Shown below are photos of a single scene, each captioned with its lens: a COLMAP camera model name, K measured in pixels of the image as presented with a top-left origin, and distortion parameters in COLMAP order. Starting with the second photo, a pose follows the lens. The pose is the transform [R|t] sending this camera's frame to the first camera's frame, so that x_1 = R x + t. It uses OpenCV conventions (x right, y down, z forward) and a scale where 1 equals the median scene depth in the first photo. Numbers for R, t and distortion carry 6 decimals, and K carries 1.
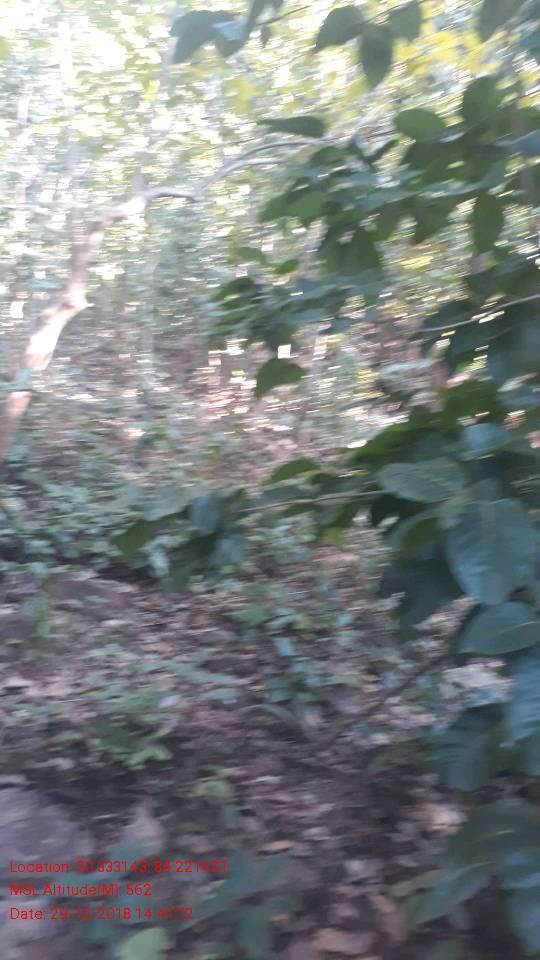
lens RADIAL K [[706.2, 0, 270.0], [0, 706.2, 480.0], [0, 0, 1]] dist [0.004084, -0.034514]
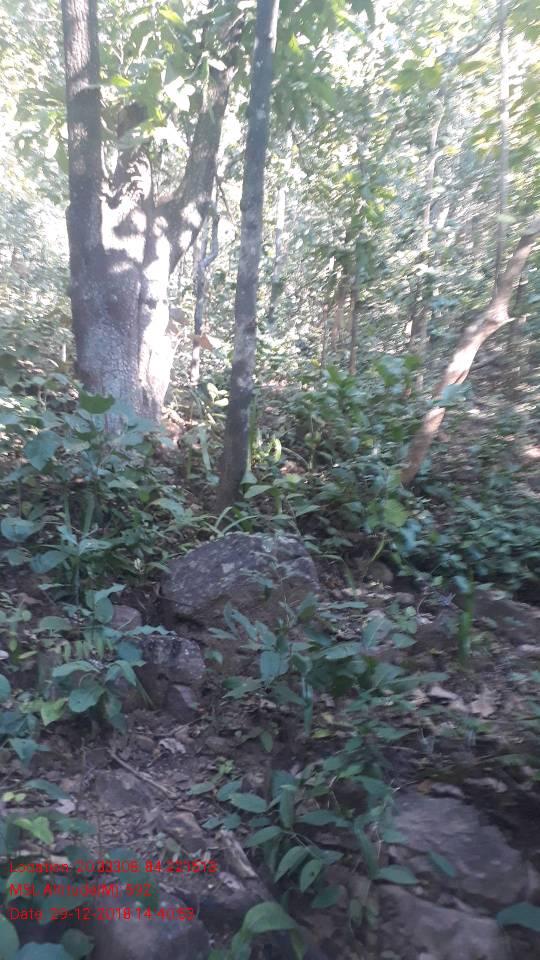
lens RADIAL K [[706.2, 0, 270.0], [0, 706.2, 480.0], [0, 0, 1]] dist [0.004084, -0.034514]
pose [[0.885954, 0.052582, -0.460782, -0.098242], [-0.060053, 0.998194, -0.001556, -0.004512], [0.459868, 0.029050, 0.887512, -0.027872]]
